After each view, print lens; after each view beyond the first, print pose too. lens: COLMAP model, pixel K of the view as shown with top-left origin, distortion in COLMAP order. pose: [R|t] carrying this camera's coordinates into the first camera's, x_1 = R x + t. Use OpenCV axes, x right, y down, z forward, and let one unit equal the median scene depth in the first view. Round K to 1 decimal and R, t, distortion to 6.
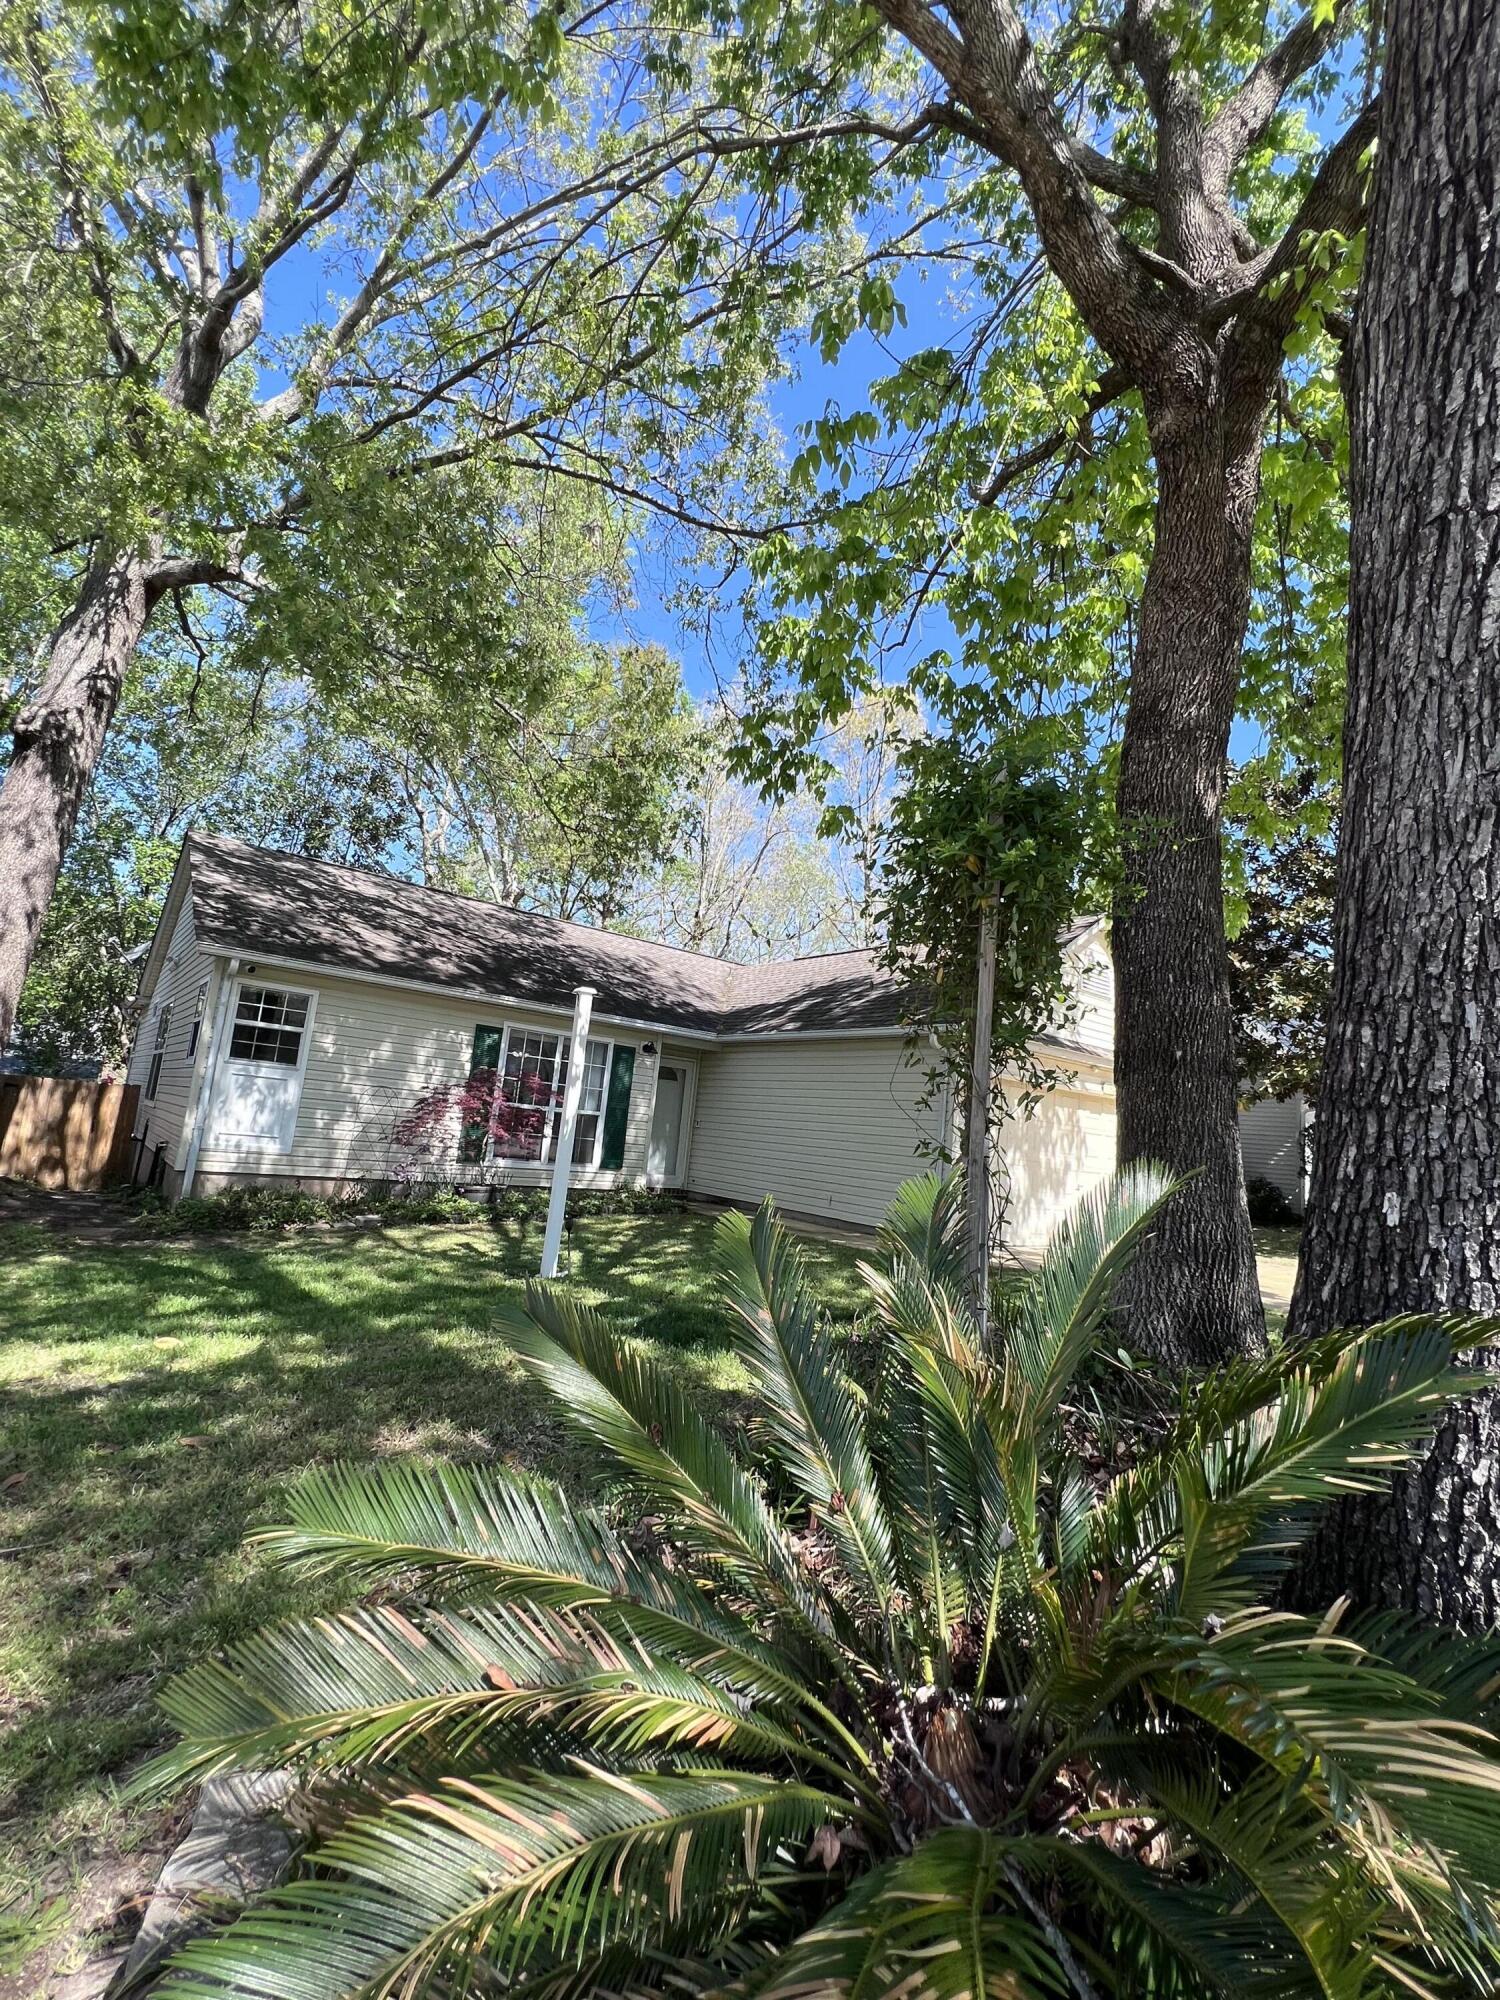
lens RADIAL K [[887.9, 0, 736.4], [0, 887.9, 988.9], [0, 0, 1]] dist [-0.000135, -0.000313]
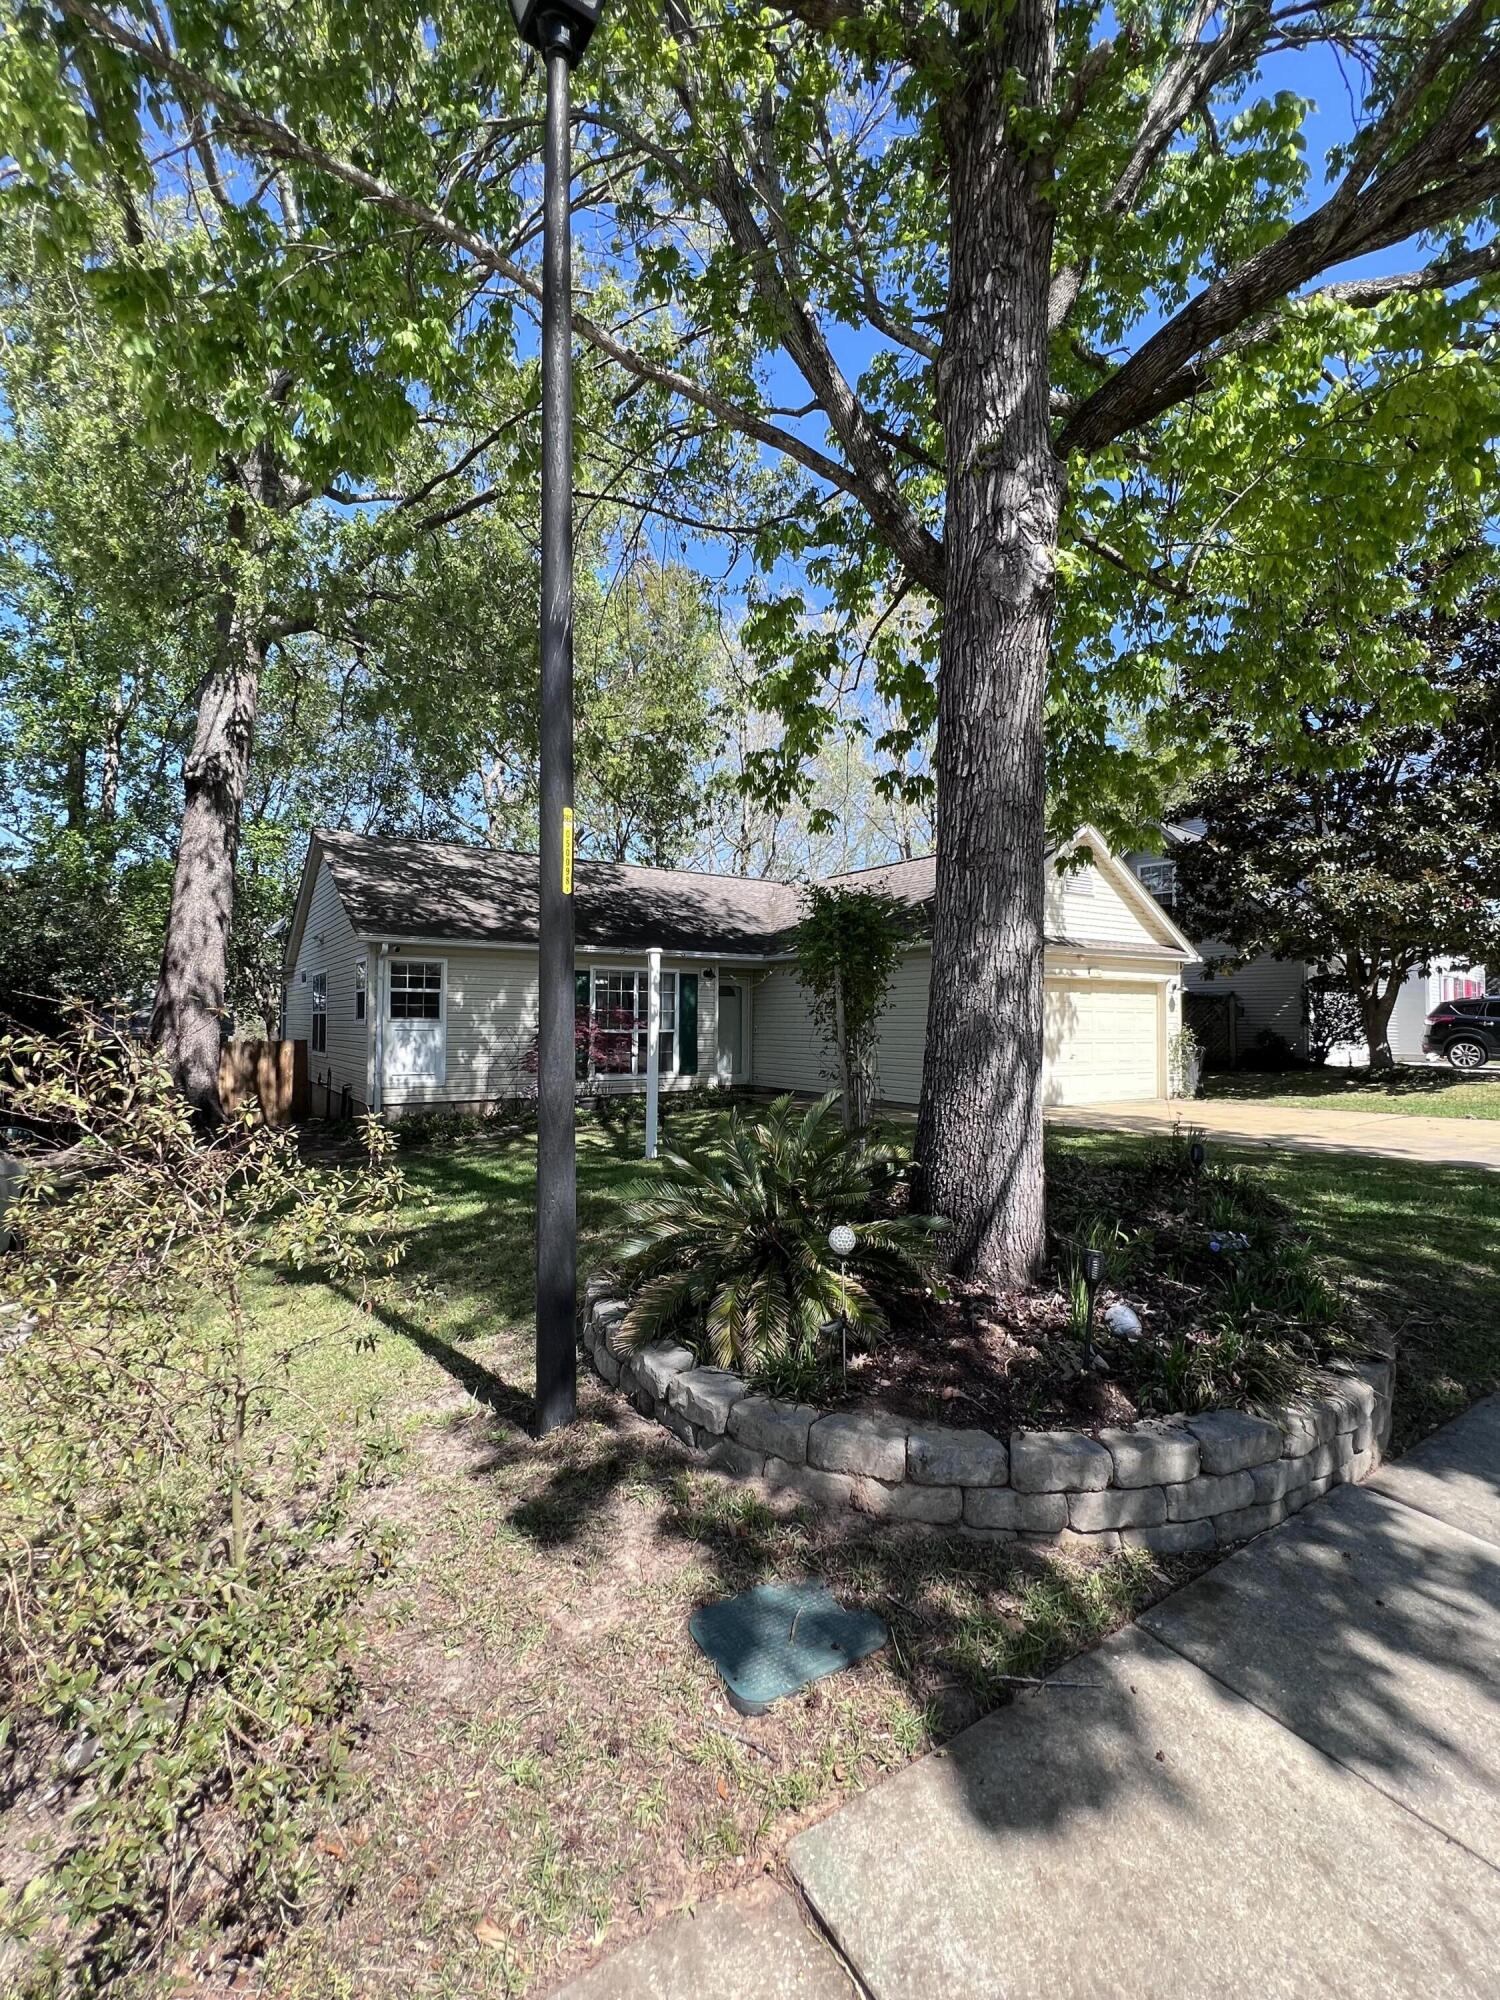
lens RADIAL K [[842.0, 0, 726.2], [0, 842.0, 1003.2], [0, 0, 1]] dist [-0.001390, -0.000121]
pose [[0.991895, -0.092910, -0.086672, 0.026125], [0.103555, 0.986389, 0.127725, -0.044678], [0.073625, -0.135665, 0.988015, -0.164716]]
